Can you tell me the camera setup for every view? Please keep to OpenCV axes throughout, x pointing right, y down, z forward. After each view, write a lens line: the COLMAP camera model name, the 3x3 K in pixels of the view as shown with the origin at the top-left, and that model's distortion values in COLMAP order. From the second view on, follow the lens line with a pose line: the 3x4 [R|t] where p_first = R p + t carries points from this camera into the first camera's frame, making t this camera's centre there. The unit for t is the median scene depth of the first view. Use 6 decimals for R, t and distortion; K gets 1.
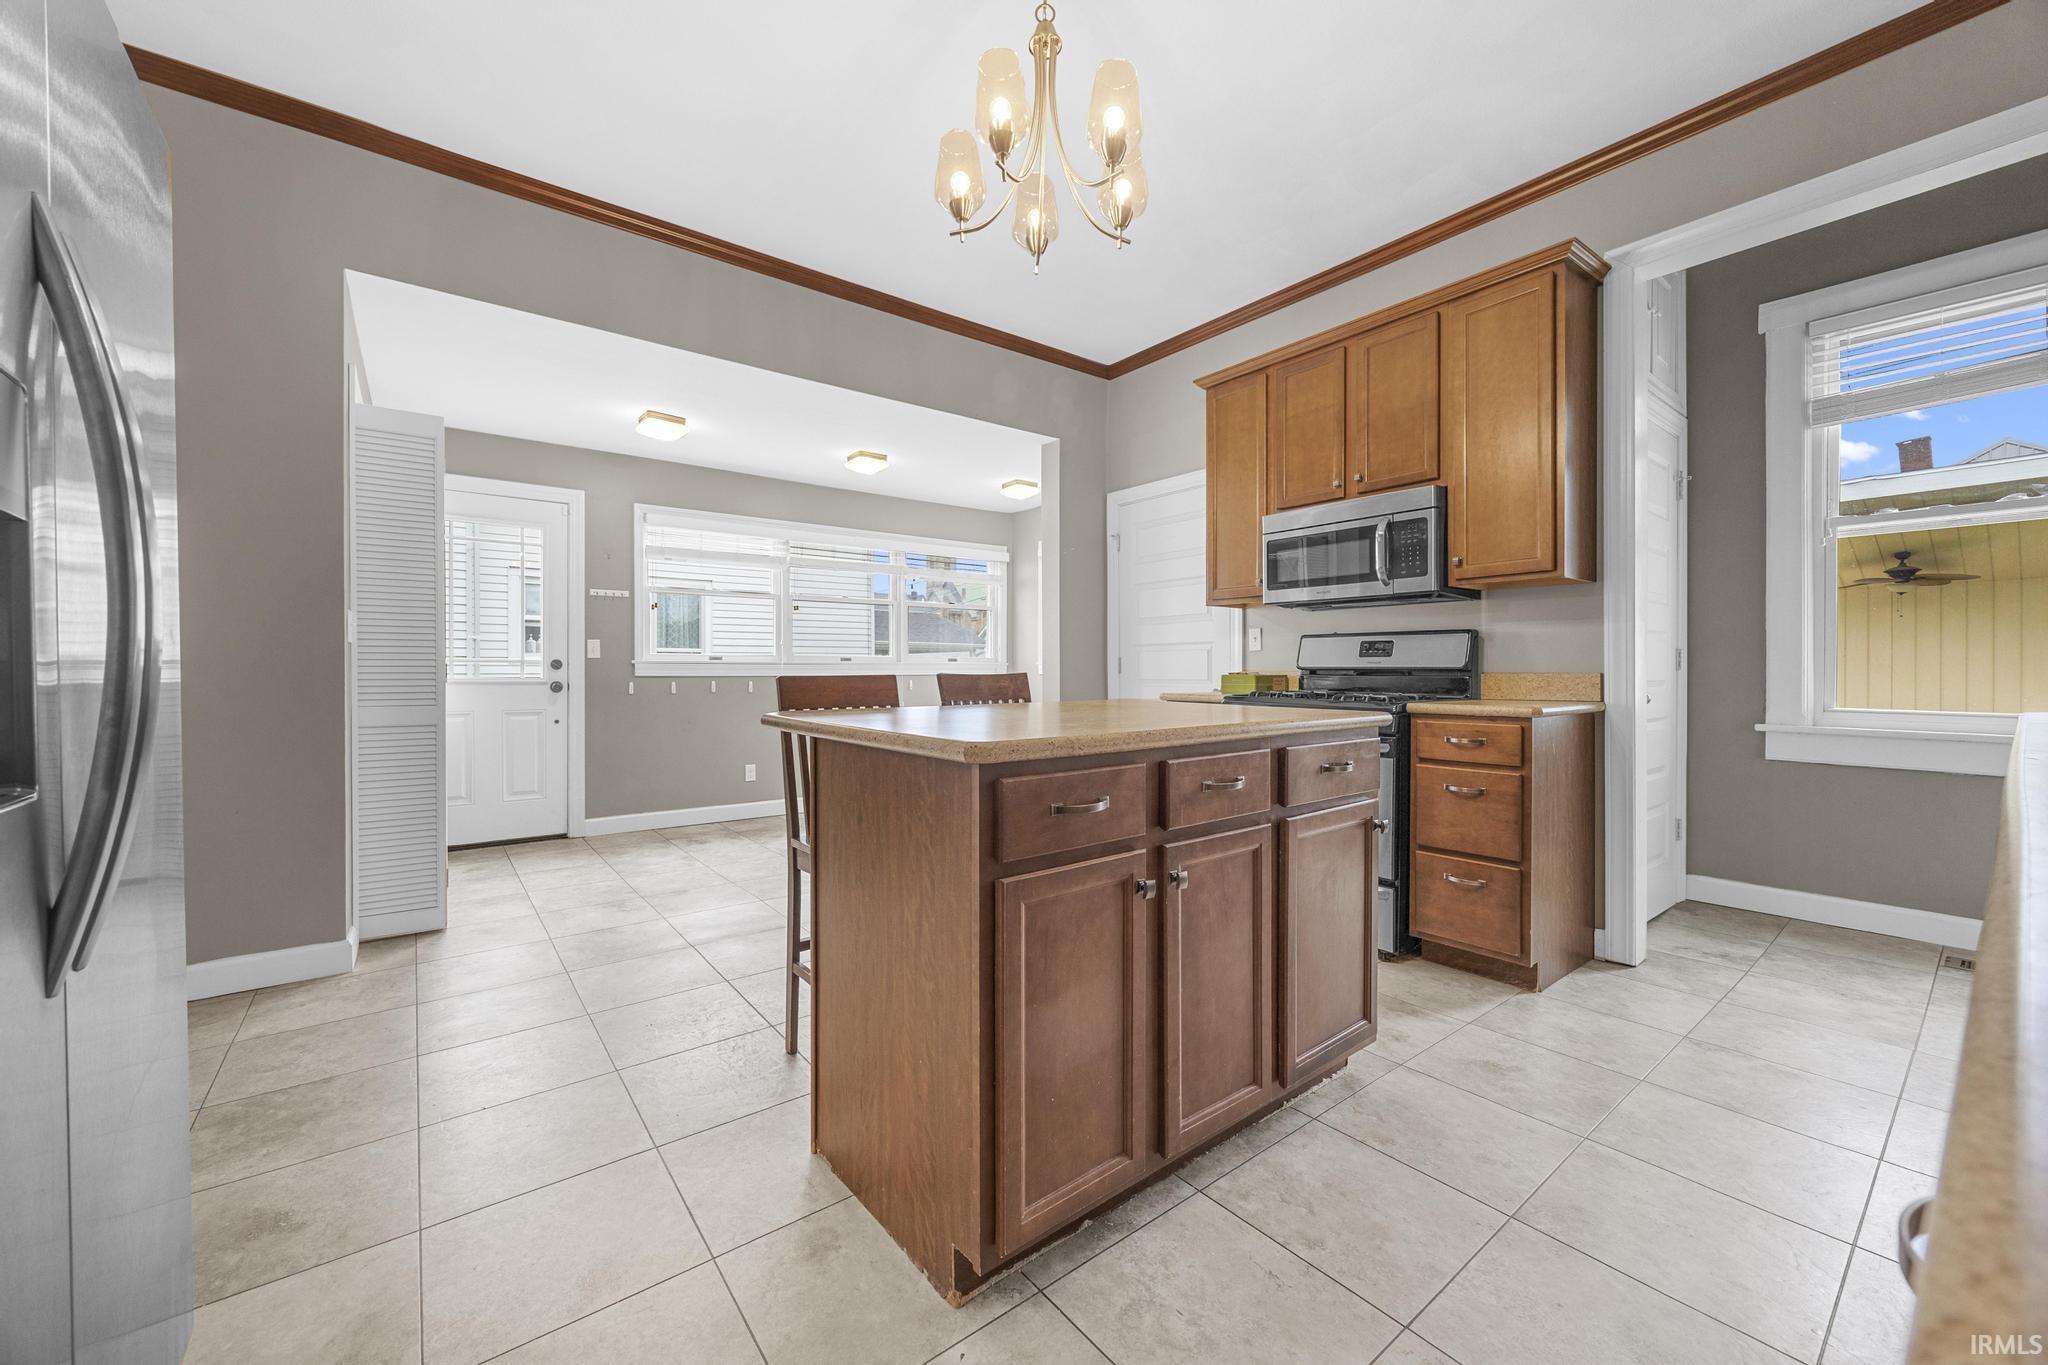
lens RADIAL K [[786.6, 0, 1021.4], [0, 786.6, 670.4], [0, 0, 1]] dist [0.018927, 0.000059]
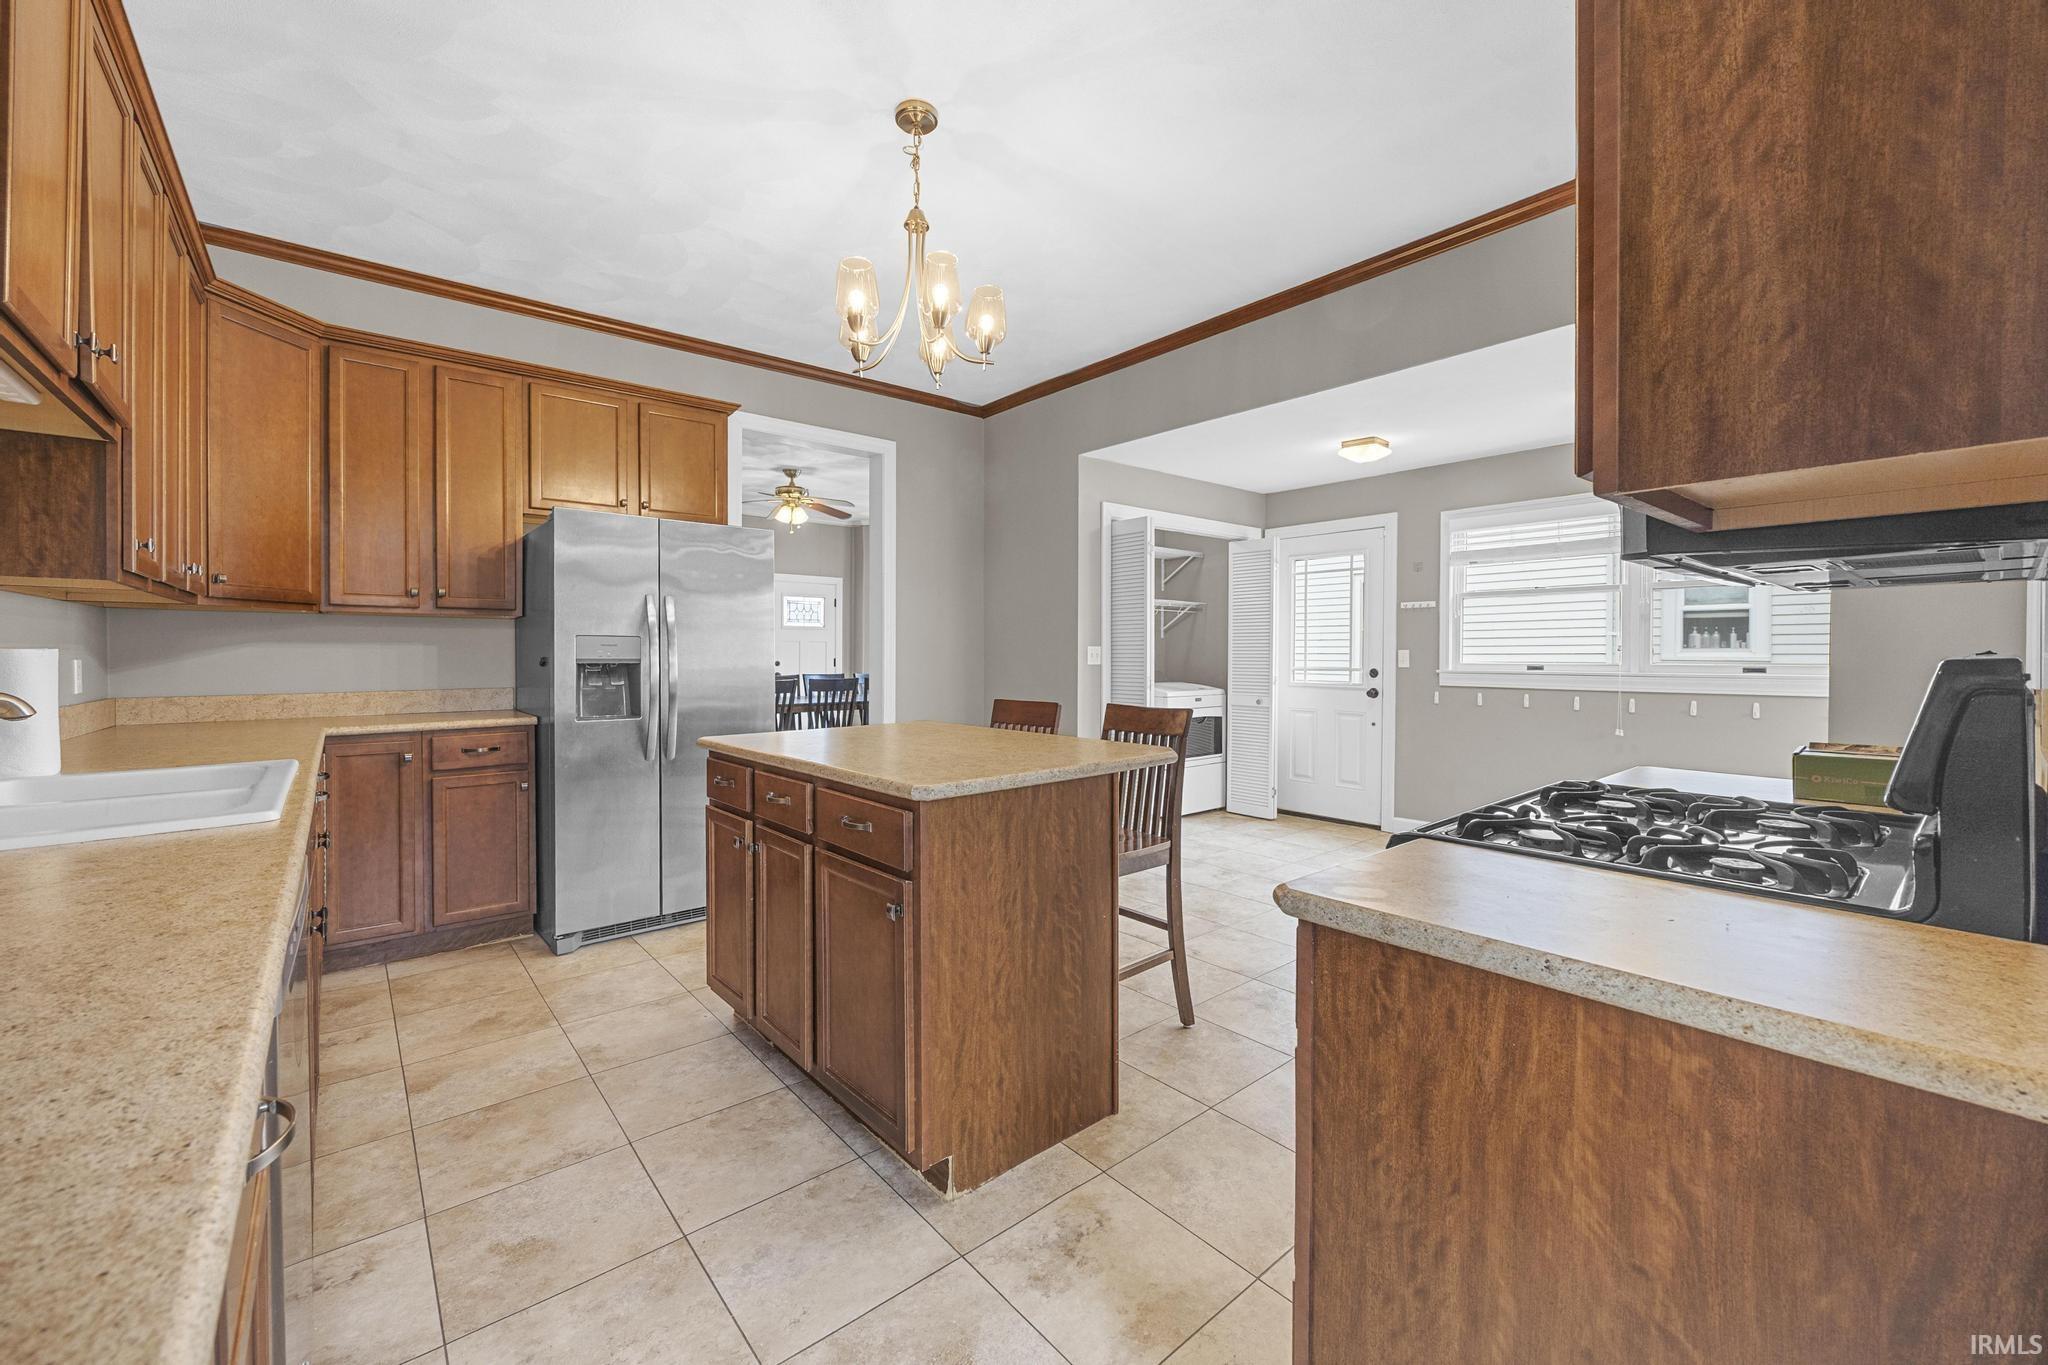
lens RADIAL K [[786.6, 0, 988.1], [0, 786.6, 664.6], [0, 0, 1]] dist [0.018927, 0.000059]
pose [[0.024520, 0.013503, -0.999608, 0.514472], [-0.001124, 0.999909, 0.013480, -0.033490], [0.999699, 0.000793, 0.024533, 0.420113]]
